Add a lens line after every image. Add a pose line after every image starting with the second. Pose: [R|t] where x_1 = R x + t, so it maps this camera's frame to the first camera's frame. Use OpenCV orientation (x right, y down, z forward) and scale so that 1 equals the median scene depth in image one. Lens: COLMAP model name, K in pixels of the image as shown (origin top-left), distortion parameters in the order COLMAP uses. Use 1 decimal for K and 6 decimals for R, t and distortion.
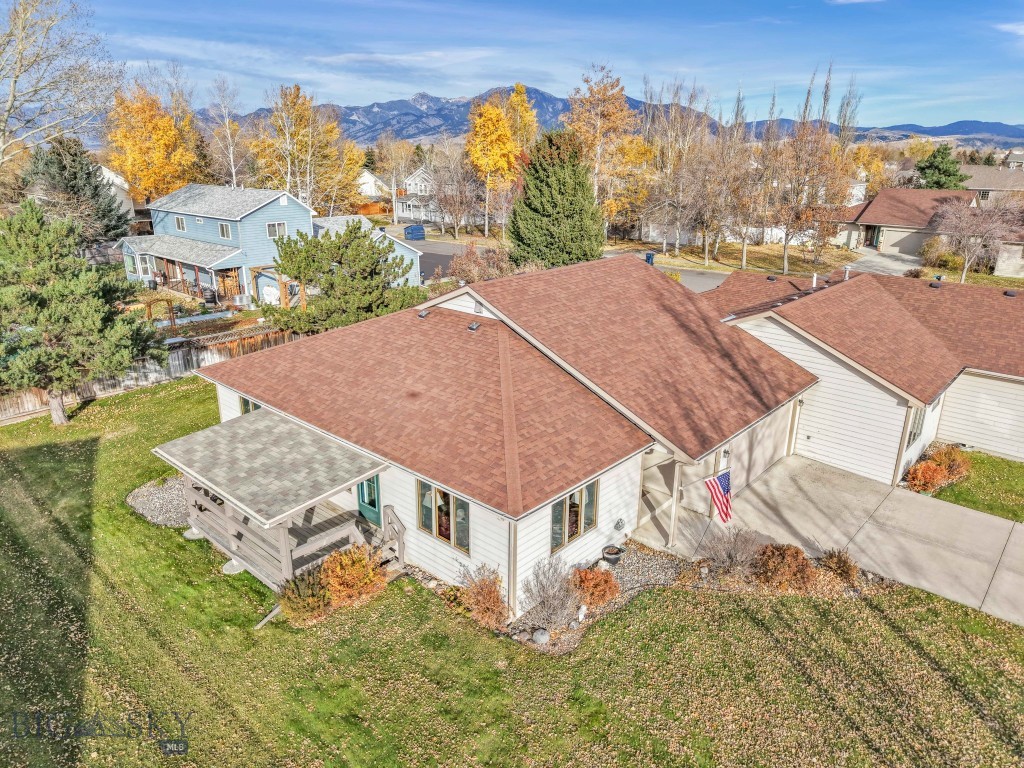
lens RADIAL K [[693.6, 0, 512.0], [0, 693.6, 384.0], [0, 0, 1]] dist [0.003711, -0.004570]
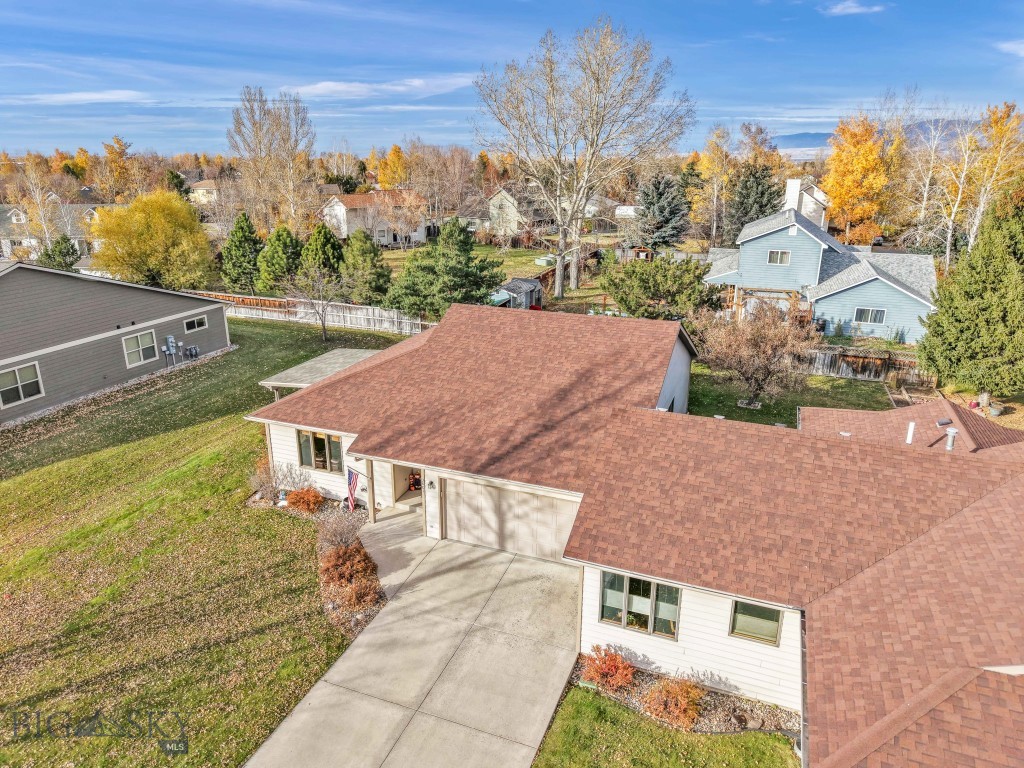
lens RADIAL K [[693.6, 0, 512.0], [0, 693.6, 384.0], [0, 0, 1]] dist [0.003711, -0.004570]
pose [[0.355988, 0.292865, -0.887414, 1.671759], [-0.300853, 0.934981, 0.187876, -0.390305], [0.884737, 0.200100, 0.420951, 0.779584]]
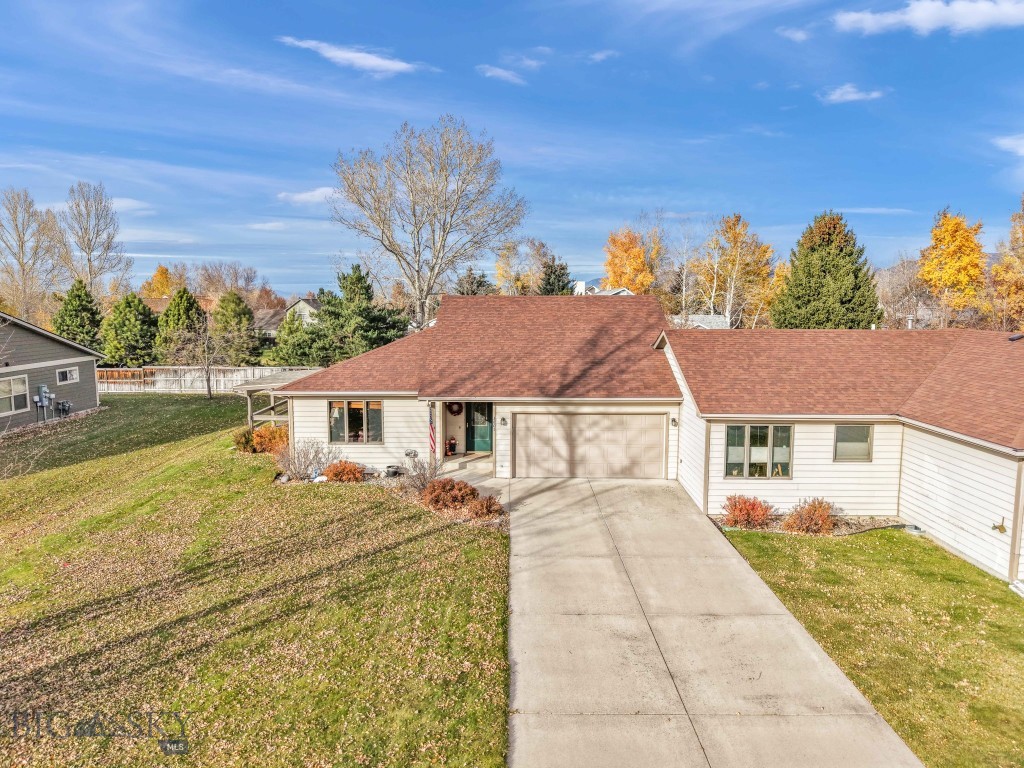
lens RADIAL K [[690.7, 0, 512.0], [0, 690.7, 384.0], [0, 0, 1]] dist [0.018425, -0.004244]
pose [[0.661369, 0.088353, -0.744839, 1.517487], [-0.237212, 0.966707, -0.095959, 0.189397], [0.711563, 0.240149, 0.660308, 0.281200]]
